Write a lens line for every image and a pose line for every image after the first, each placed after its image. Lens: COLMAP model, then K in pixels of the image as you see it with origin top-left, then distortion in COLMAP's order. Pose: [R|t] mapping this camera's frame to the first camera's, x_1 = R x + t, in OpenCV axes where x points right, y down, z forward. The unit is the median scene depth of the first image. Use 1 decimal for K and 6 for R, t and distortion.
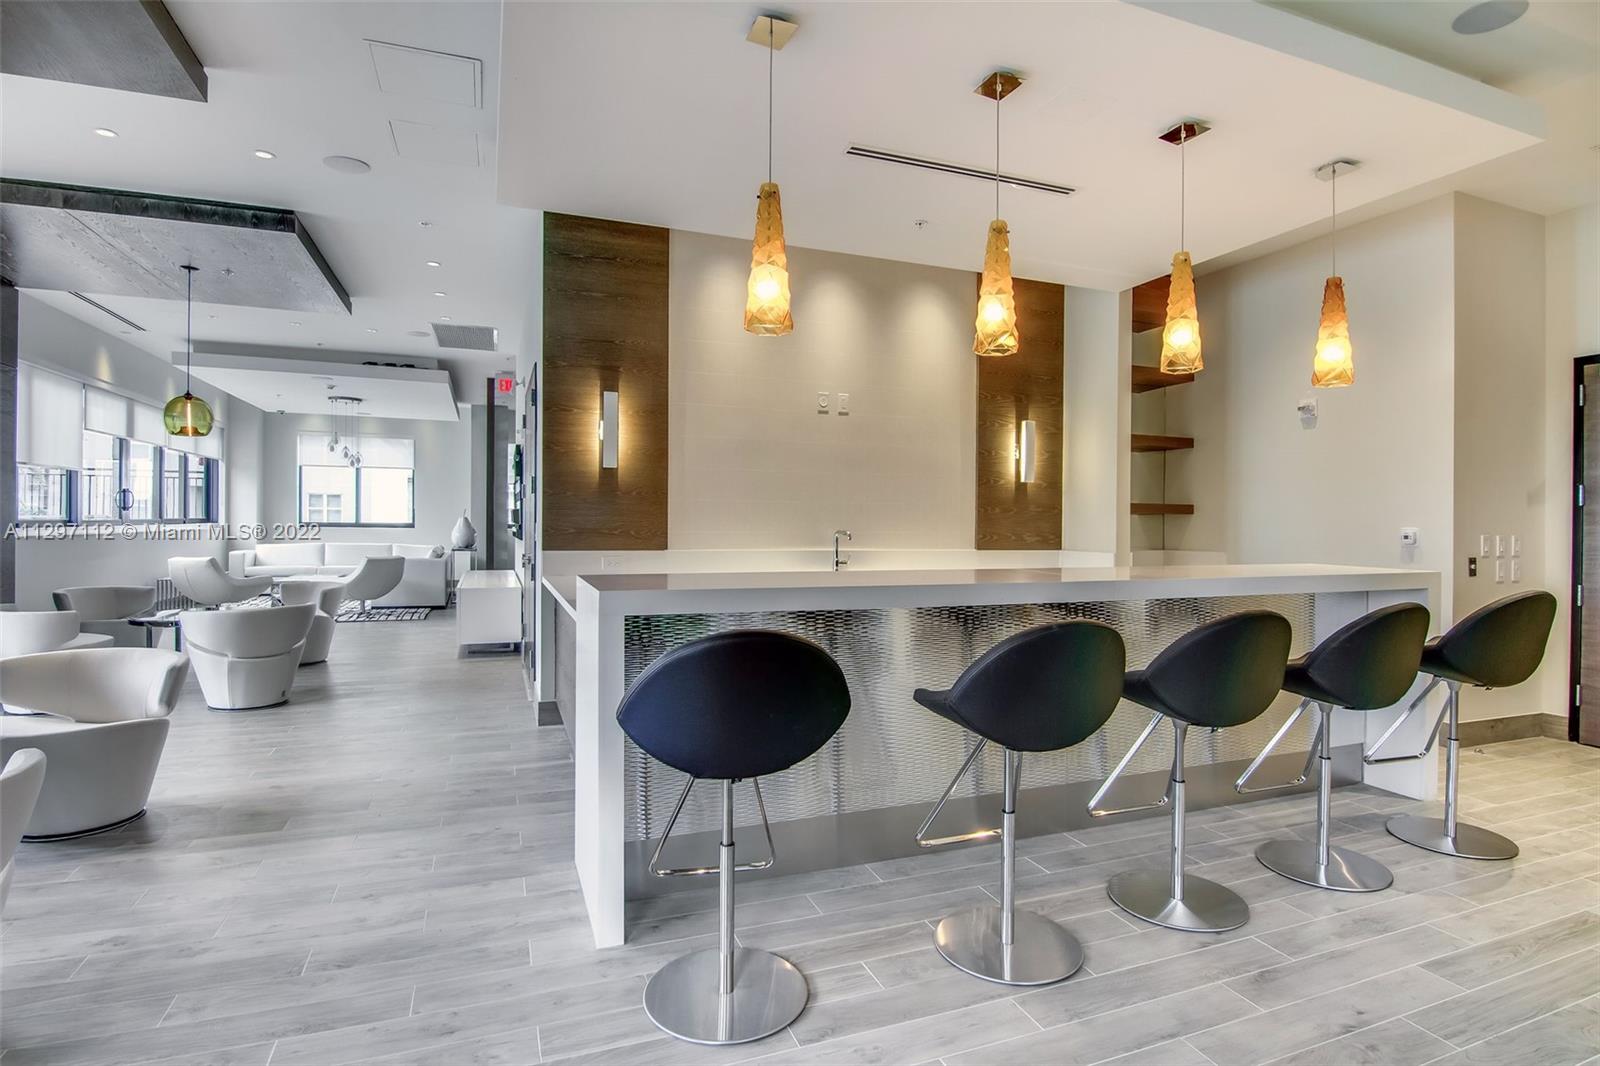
lens RADIAL K [[830.3, 0, 811.1], [0, 830.3, 539.9], [0, 0, 1]] dist [-0.002249, -0.013373]
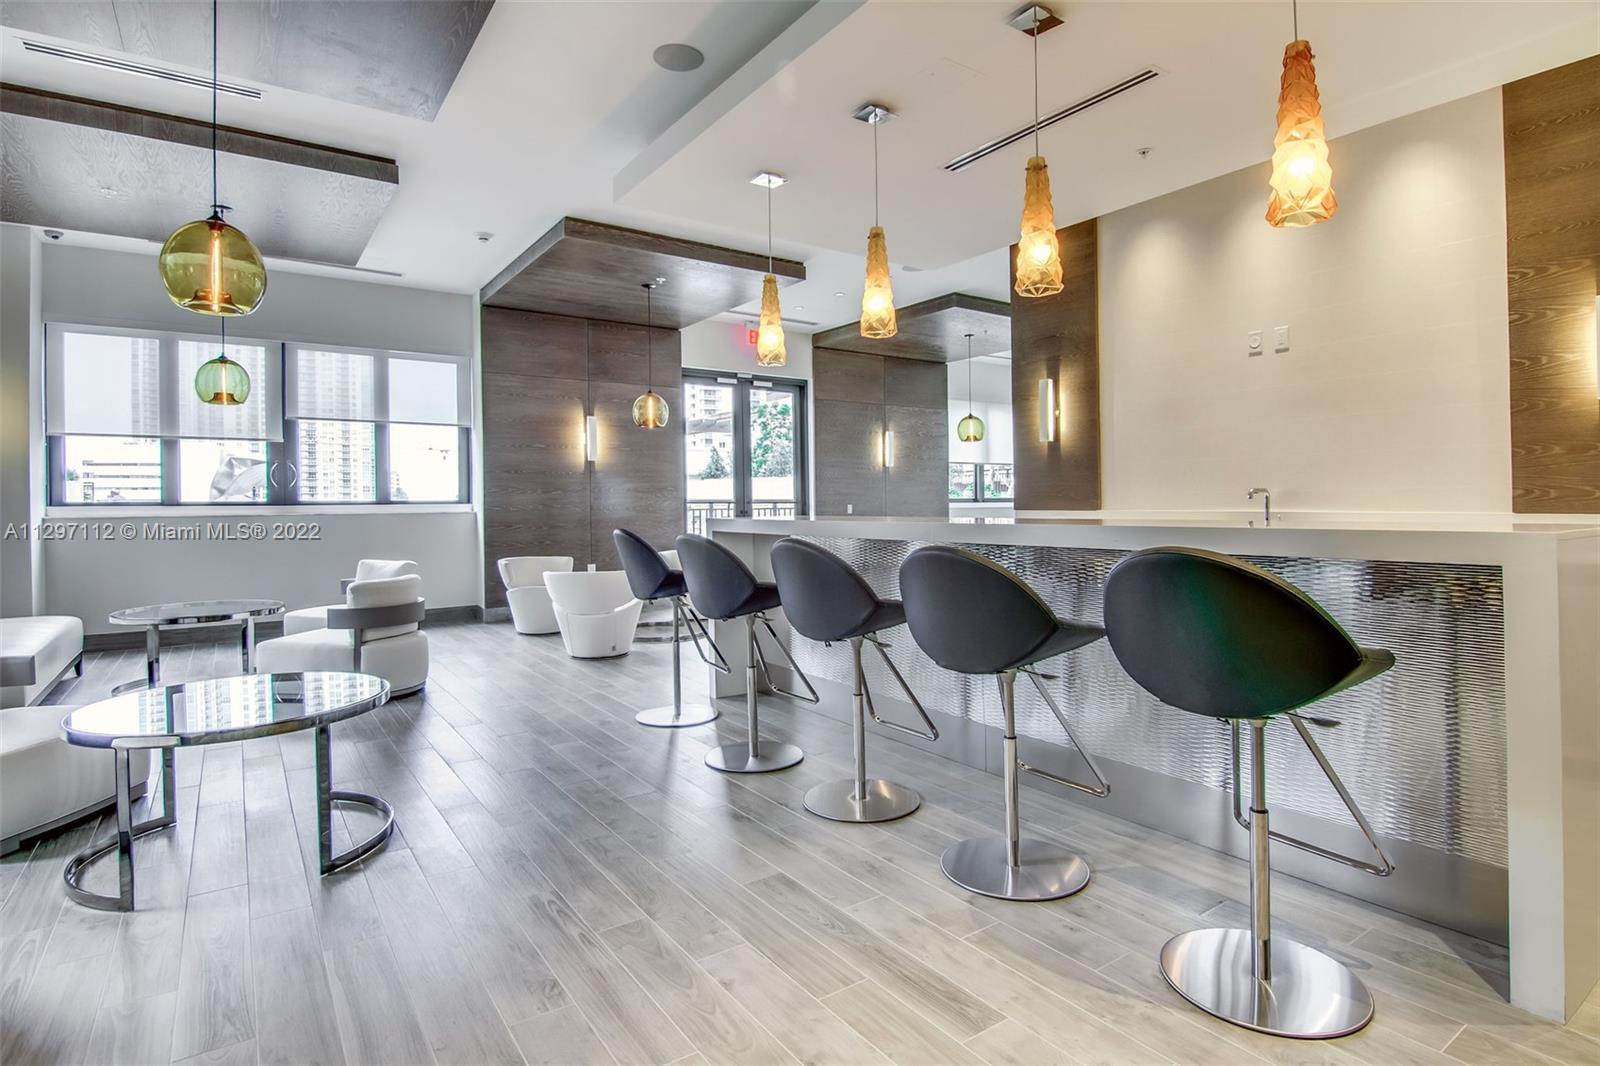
lens RADIAL K [[830.3, 0, 810.2], [0, 830.3, 539.5], [0, 0, 1]] dist [-0.002249, -0.013373]
pose [[0.234031, 0.028355, -0.971816, 0.827322], [-0.014061, 0.999569, 0.025779, 0.028898], [0.972127, 0.007632, 0.234329, 0.365411]]
